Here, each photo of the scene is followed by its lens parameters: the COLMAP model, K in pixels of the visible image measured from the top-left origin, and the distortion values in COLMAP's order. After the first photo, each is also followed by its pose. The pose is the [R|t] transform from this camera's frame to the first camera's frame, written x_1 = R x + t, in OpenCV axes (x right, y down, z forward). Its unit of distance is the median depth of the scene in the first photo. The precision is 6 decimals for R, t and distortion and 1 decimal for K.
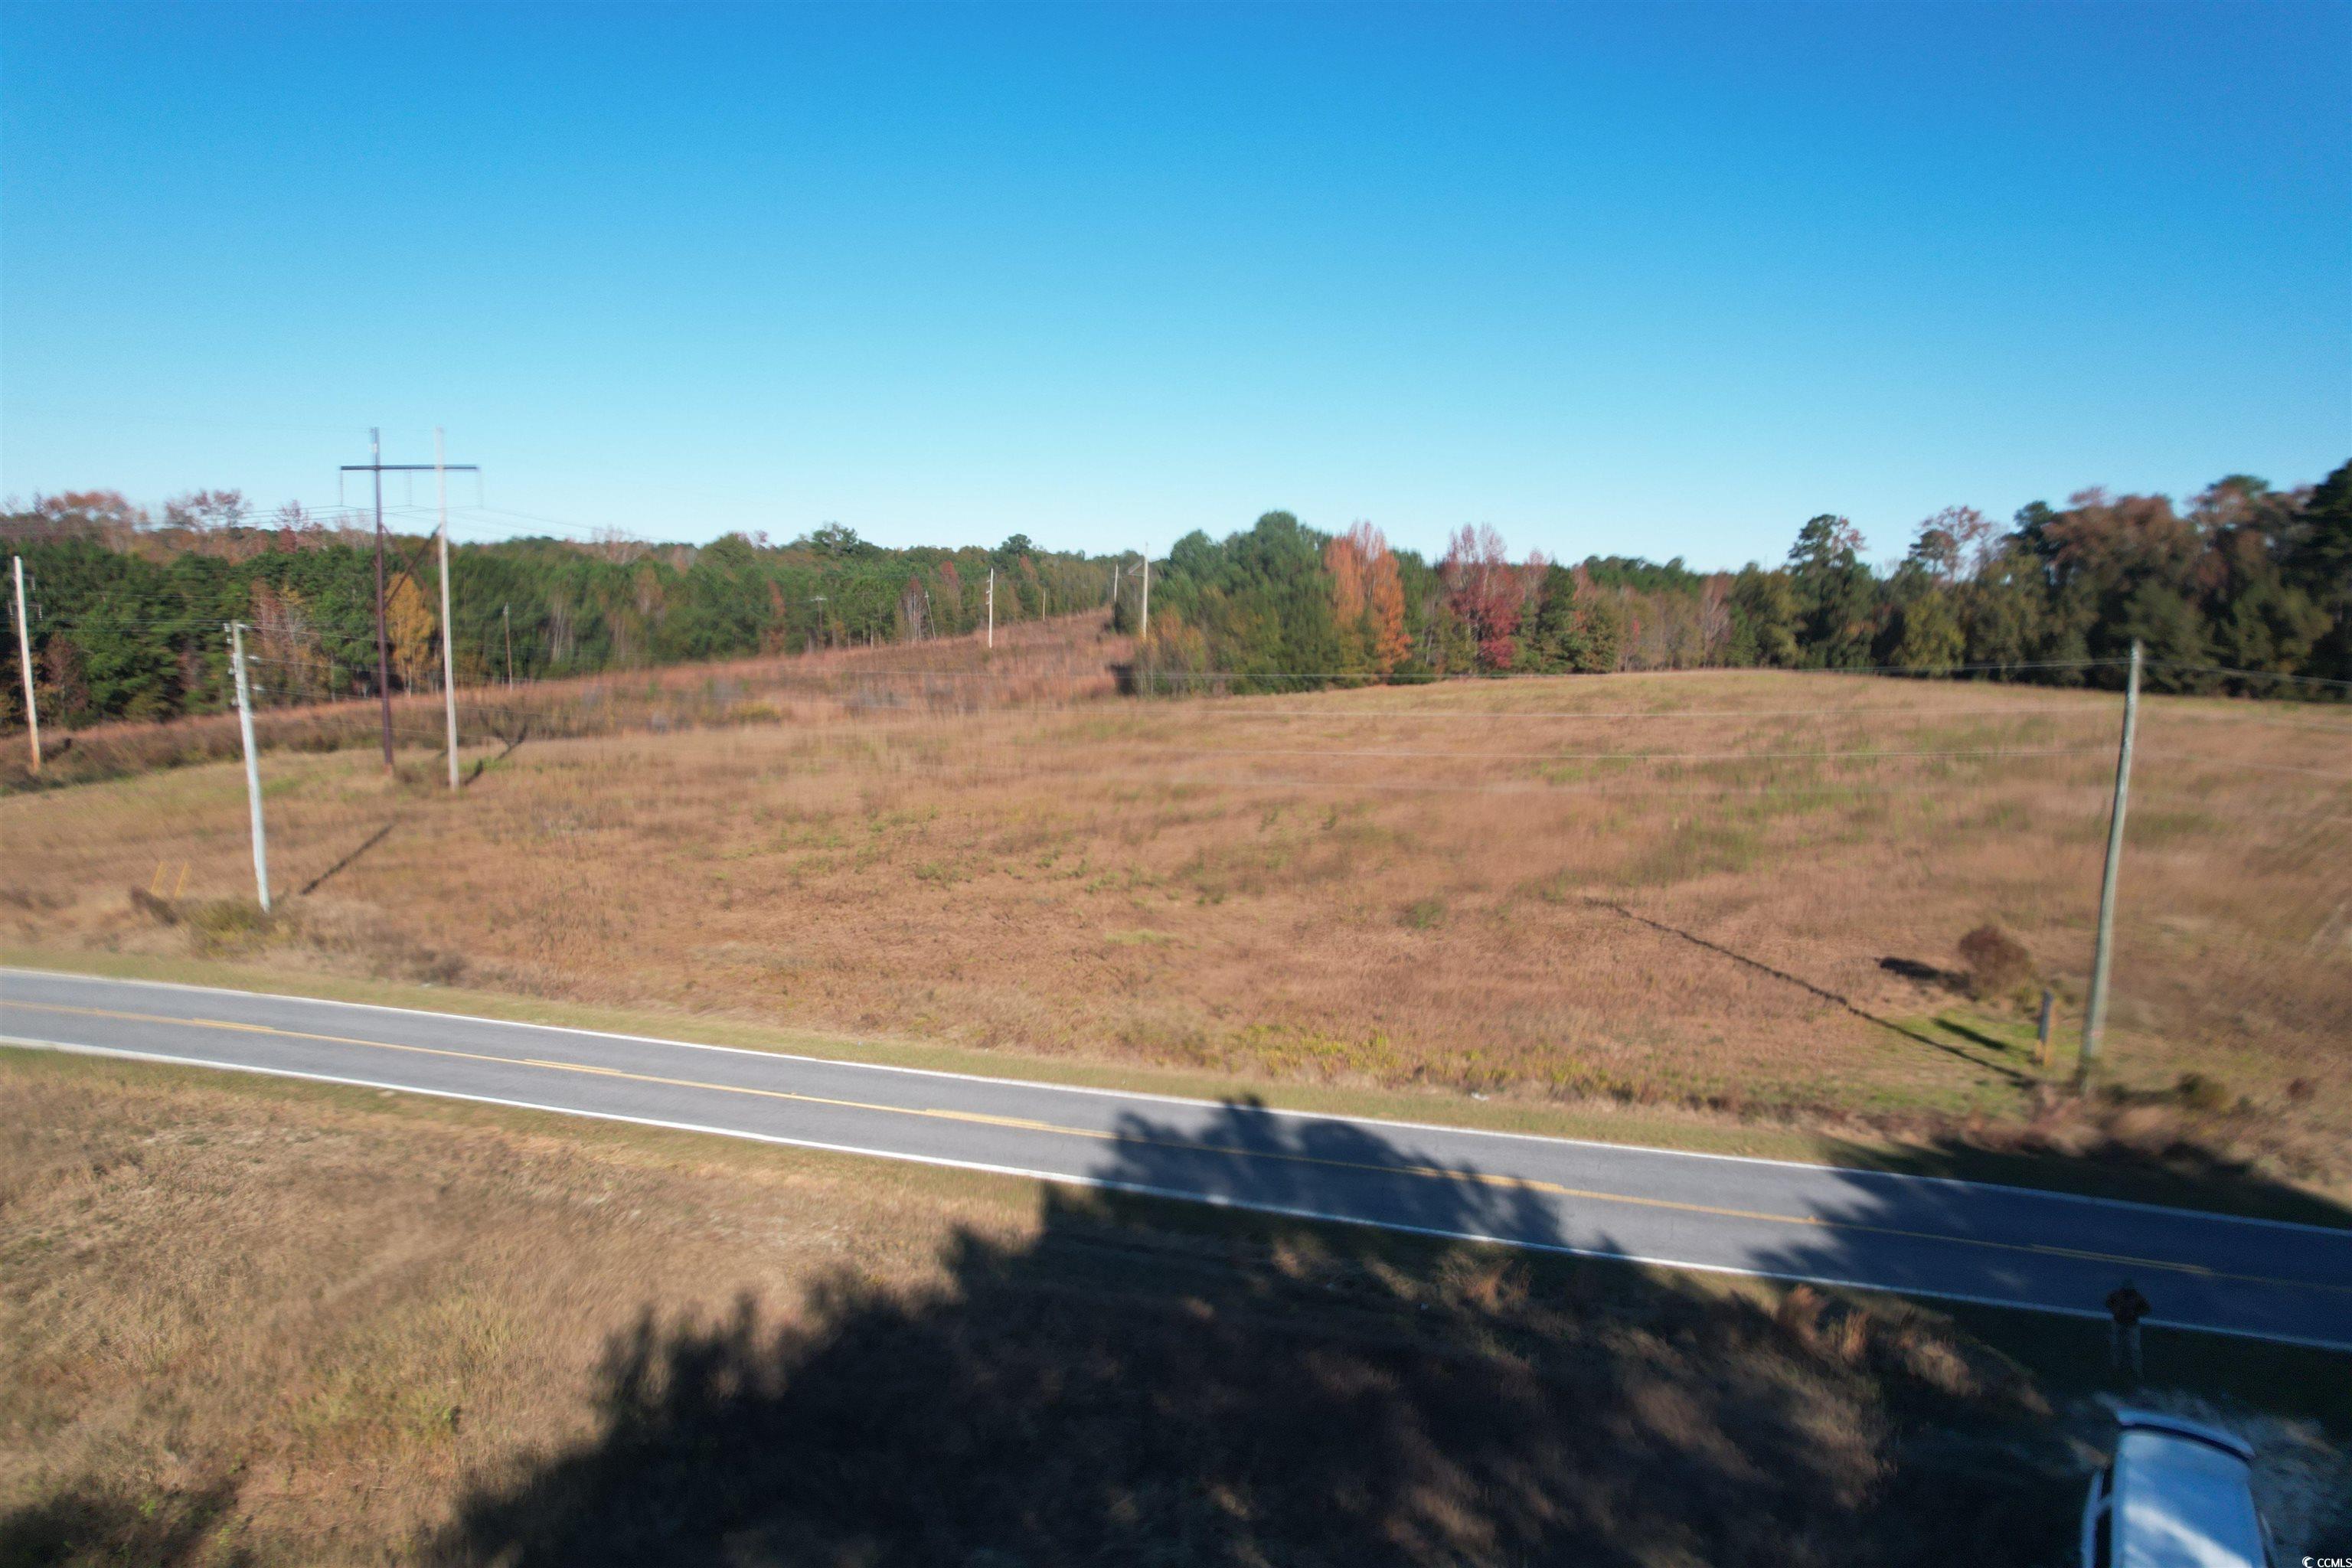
lens RADIAL K [[1382.0, 0, 1176.0], [0, 1382.0, 784.0], [0, 0, 1]] dist [0.040527, 0.001636]
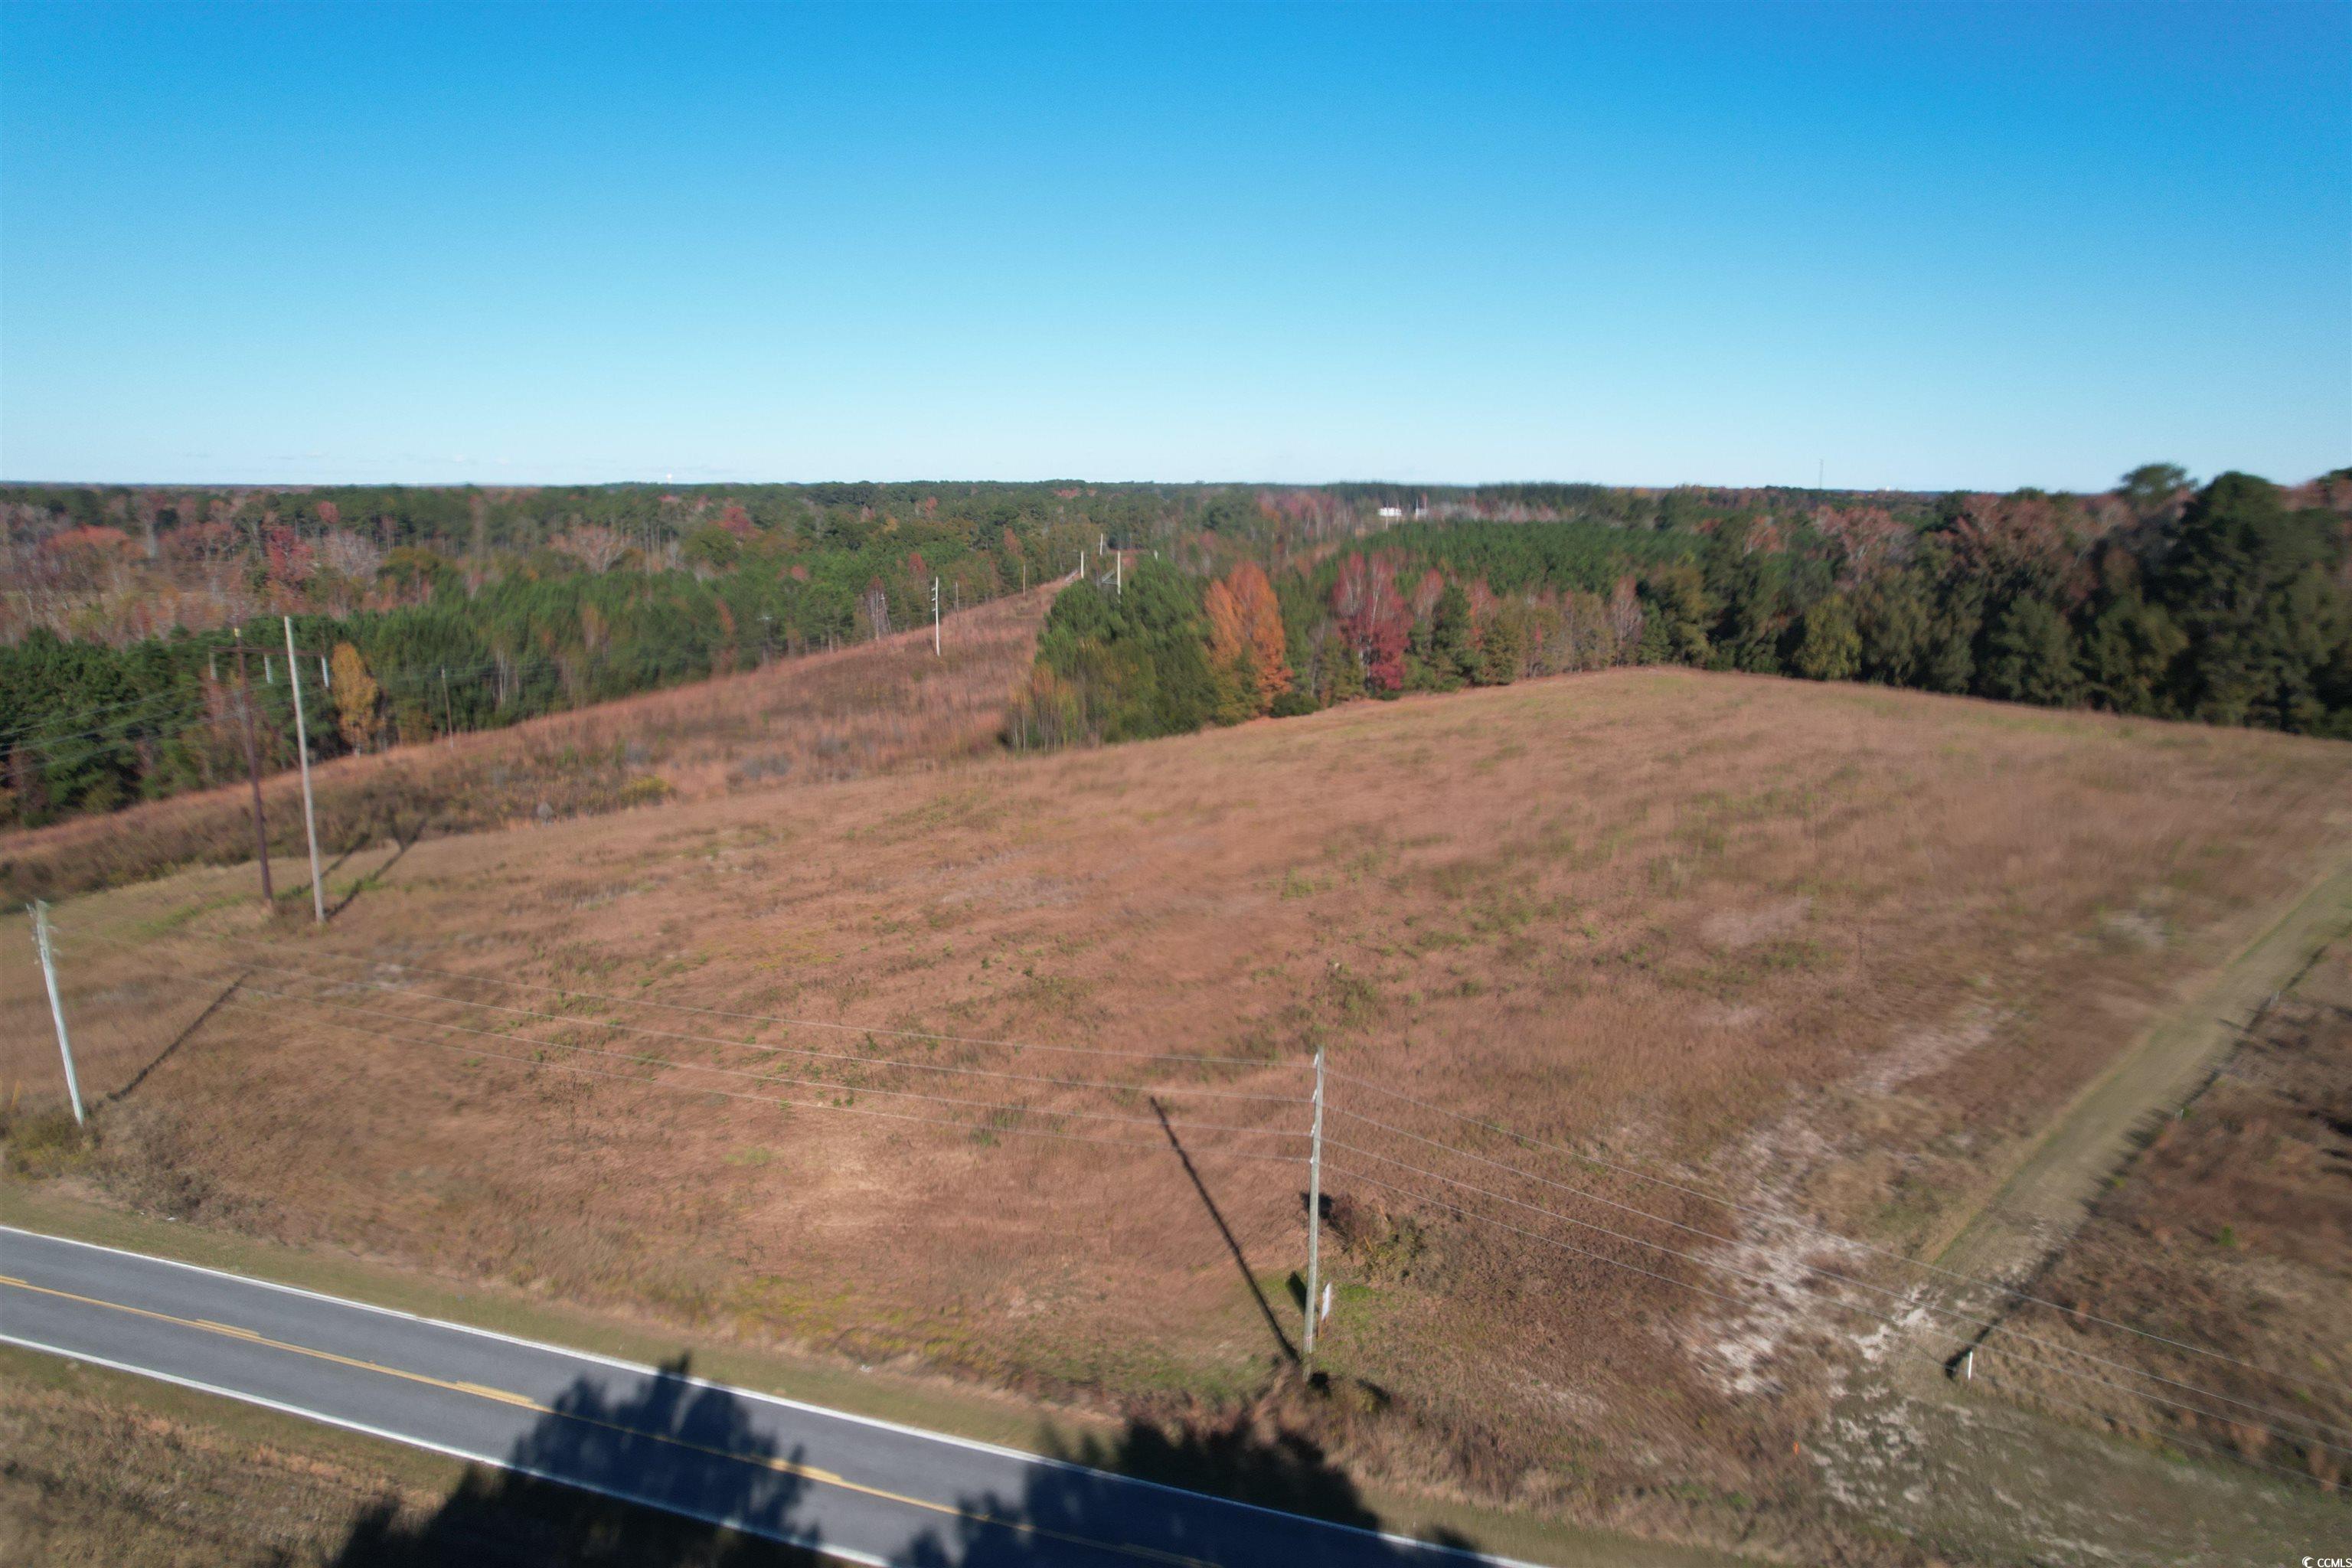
lens RADIAL K [[1395.1, 0, 1176.7], [0, 1395.1, 749.9], [0, 0, 1]] dist [0.047879, -0.000276]
pose [[0.998997, -0.014165, -0.042469, 0.115167], [0.015858, 0.999081, 0.039813, -0.081788], [0.041866, -0.040447, 0.998304, -0.068003]]
